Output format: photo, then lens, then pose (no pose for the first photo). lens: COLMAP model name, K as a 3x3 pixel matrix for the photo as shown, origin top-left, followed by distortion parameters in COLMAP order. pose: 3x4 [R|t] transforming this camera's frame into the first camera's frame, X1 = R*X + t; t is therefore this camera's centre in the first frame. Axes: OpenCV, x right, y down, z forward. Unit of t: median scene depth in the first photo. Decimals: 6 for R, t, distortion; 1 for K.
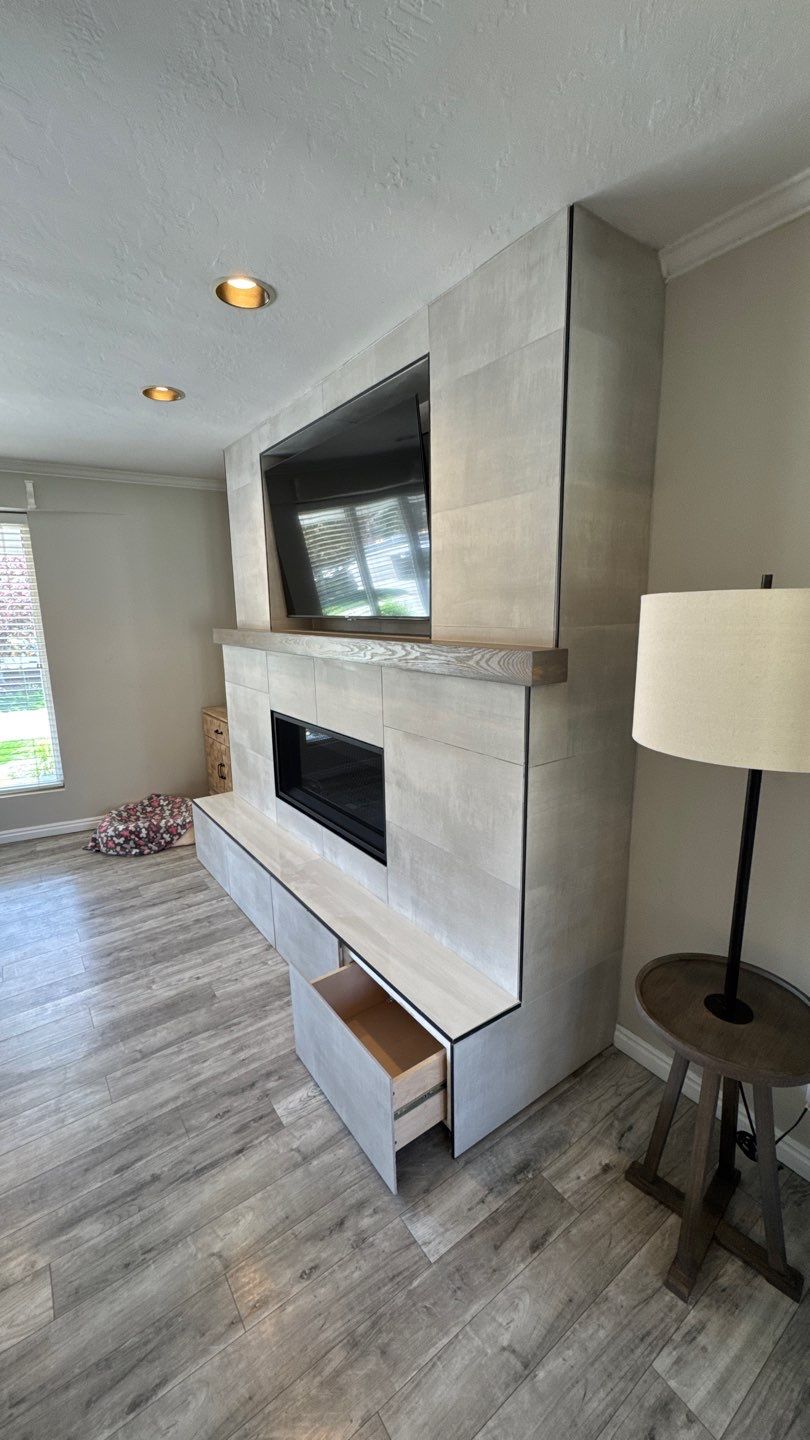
lens RADIAL K [[570.4, 0, 403.5], [0, 570.4, 721.5], [0, 0, 1]] dist [-0.007762, 0.001300]
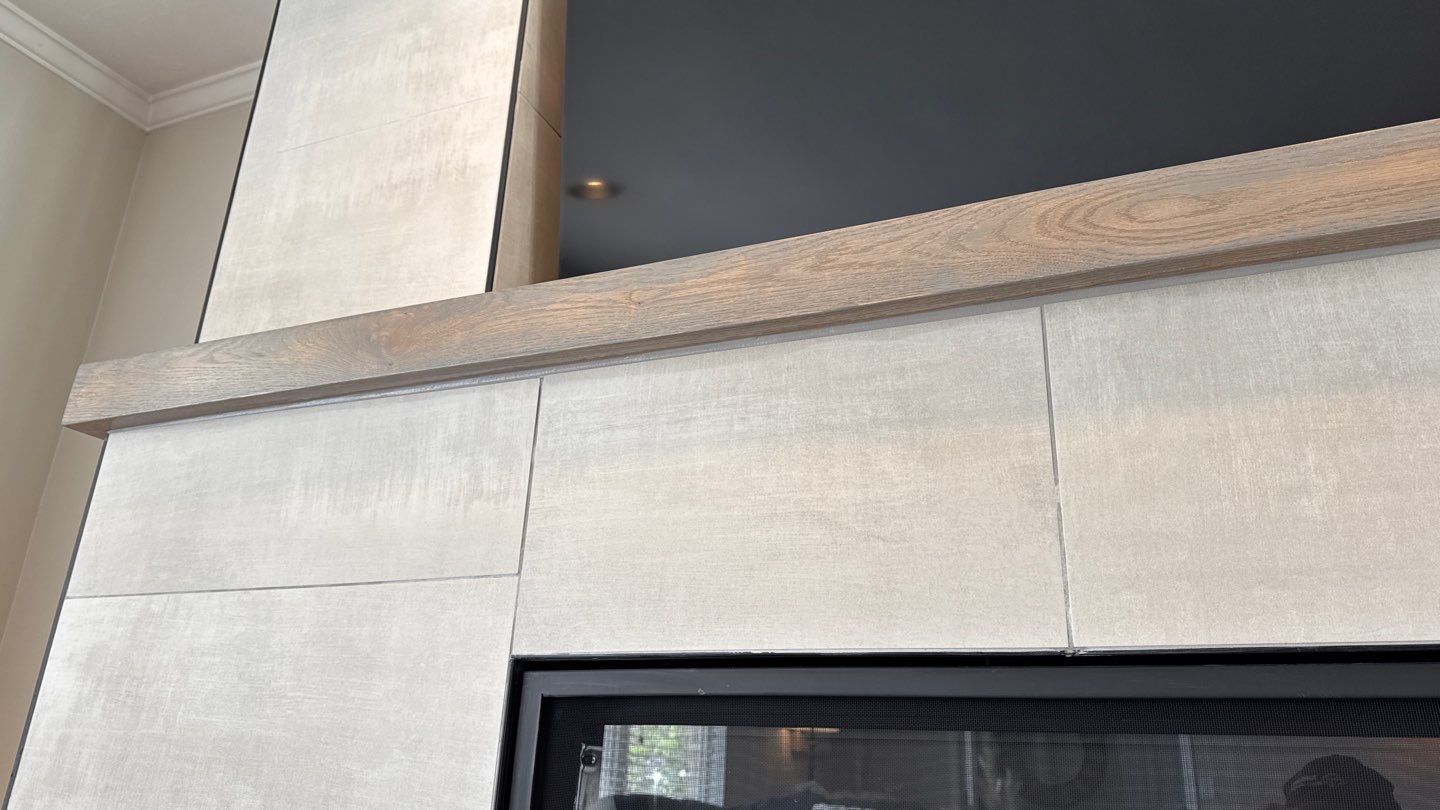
lens RADIAL K [[1017.8, 0, 710.2], [0, 1017.8, 402.4], [0, 0, 1]] dist [0.065838, -0.093024]
pose [[0.861188, 0.233762, 0.451342, -0.573275], [0.042735, 0.851526, -0.522568, 0.145503], [-0.506486, 0.469318, 0.723335, 1.107147]]
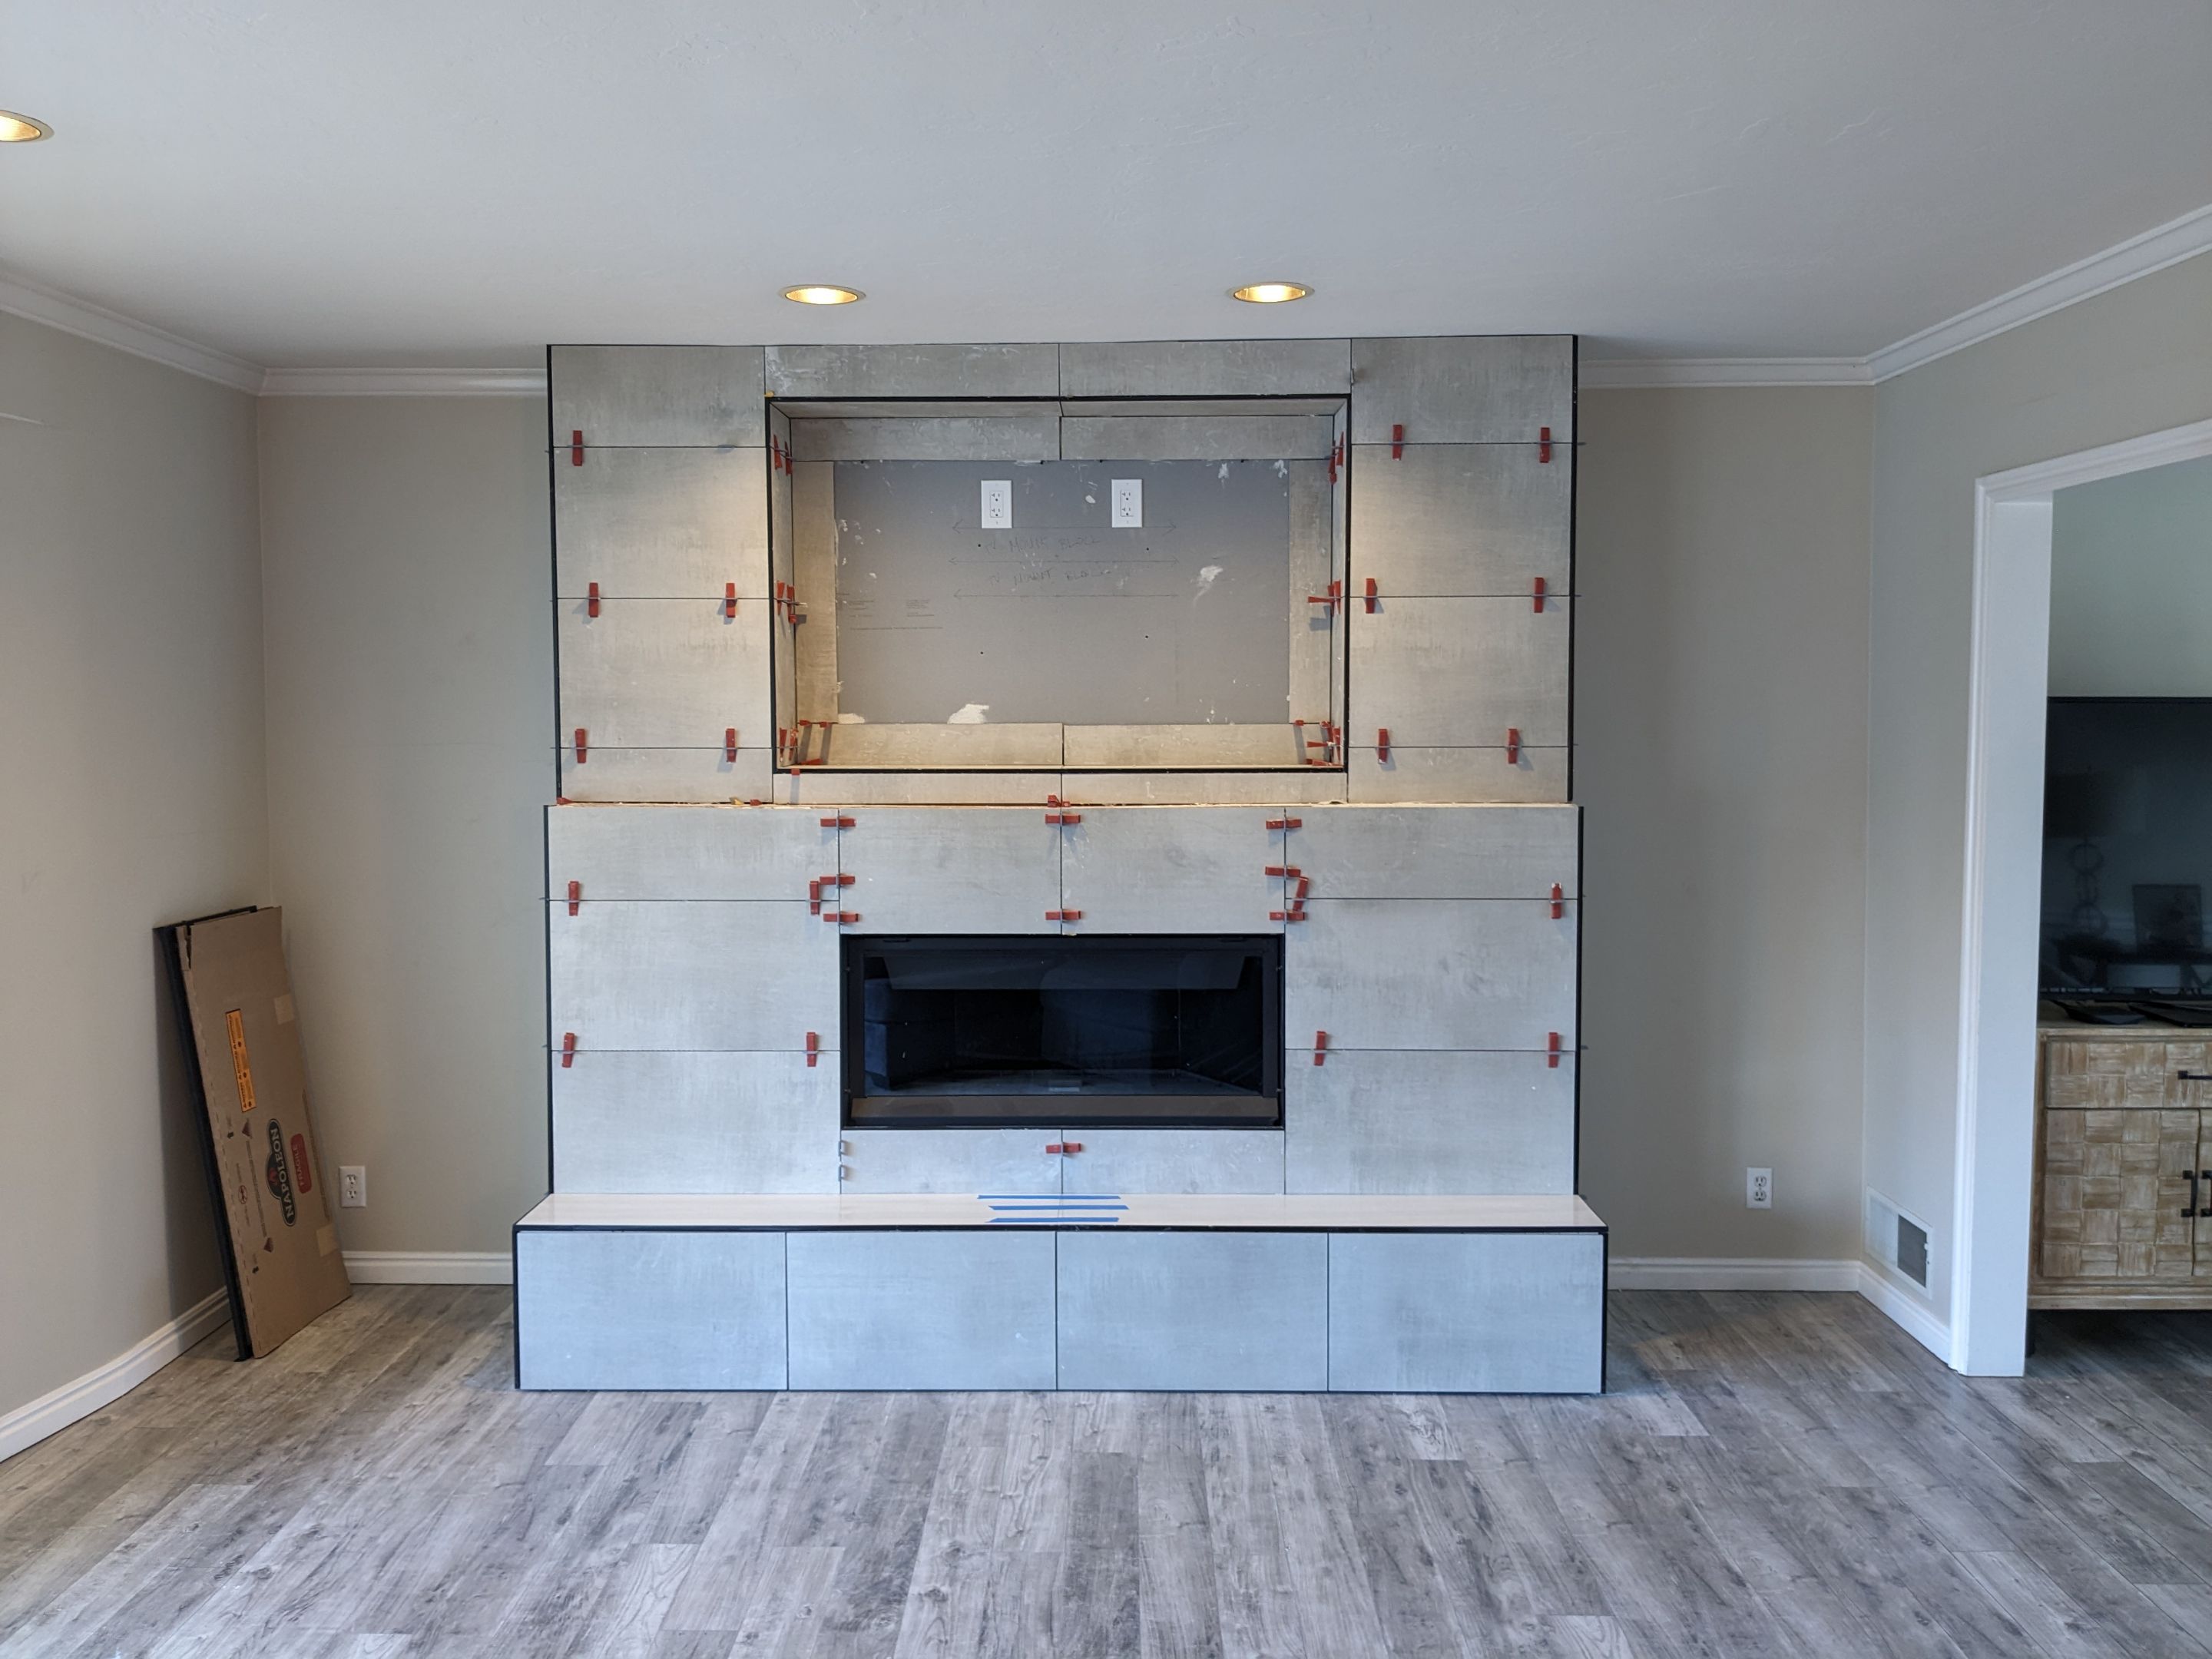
lens RADIAL K [[1767.3, 0, 1084.9], [0, 1767.3, 808.5], [0, 0, 1]] dist [0.026482, -0.050909]
pose [[0.593822, -0.030330, 0.804025, -2.070621], [0.151570, 0.985615, -0.074763, 0.024951], [-0.790191, 0.166262, 0.589877, -0.032908]]
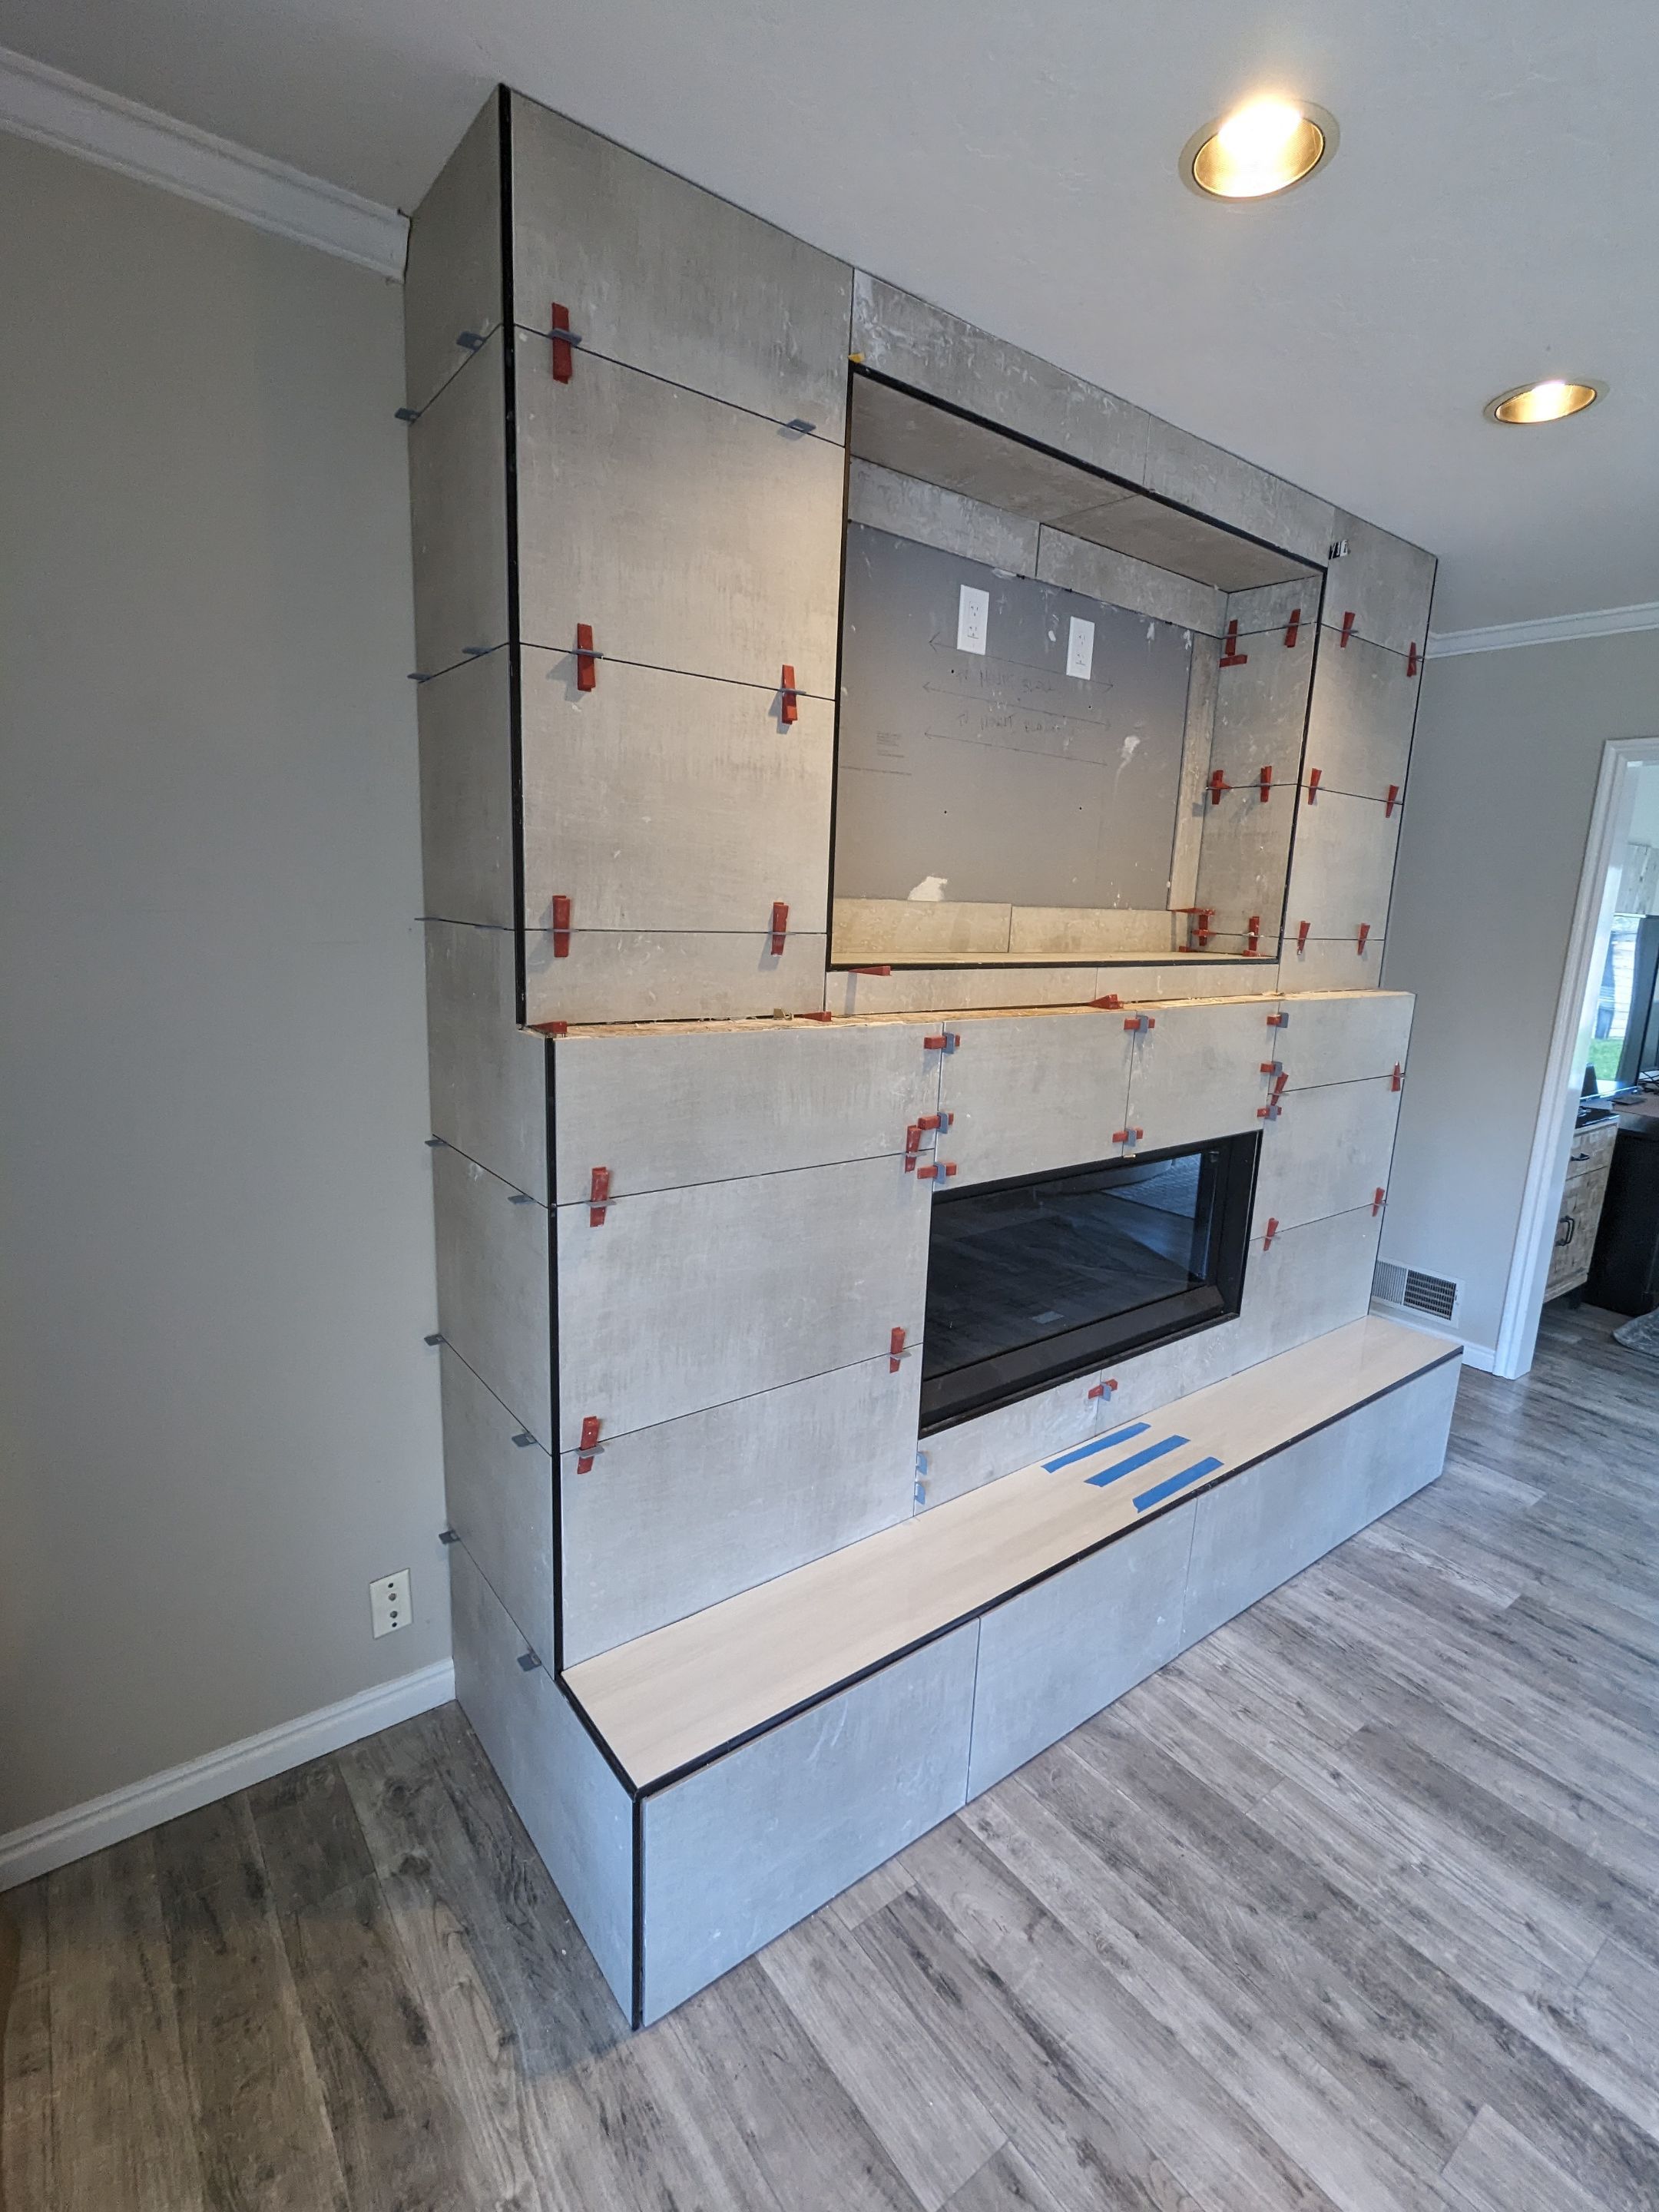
lens RADIAL K [[1049.0, 0, 836.5], [0, 1049.0, 1104.4], [0, 0, 1]] dist [-0.007303, 0.003339]
pose [[-0.040955, -0.182421, 0.982367, -1.366556], [0.159437, 0.969401, 0.186660, -0.324781], [-0.986358, 0.164271, -0.010617, 1.727045]]
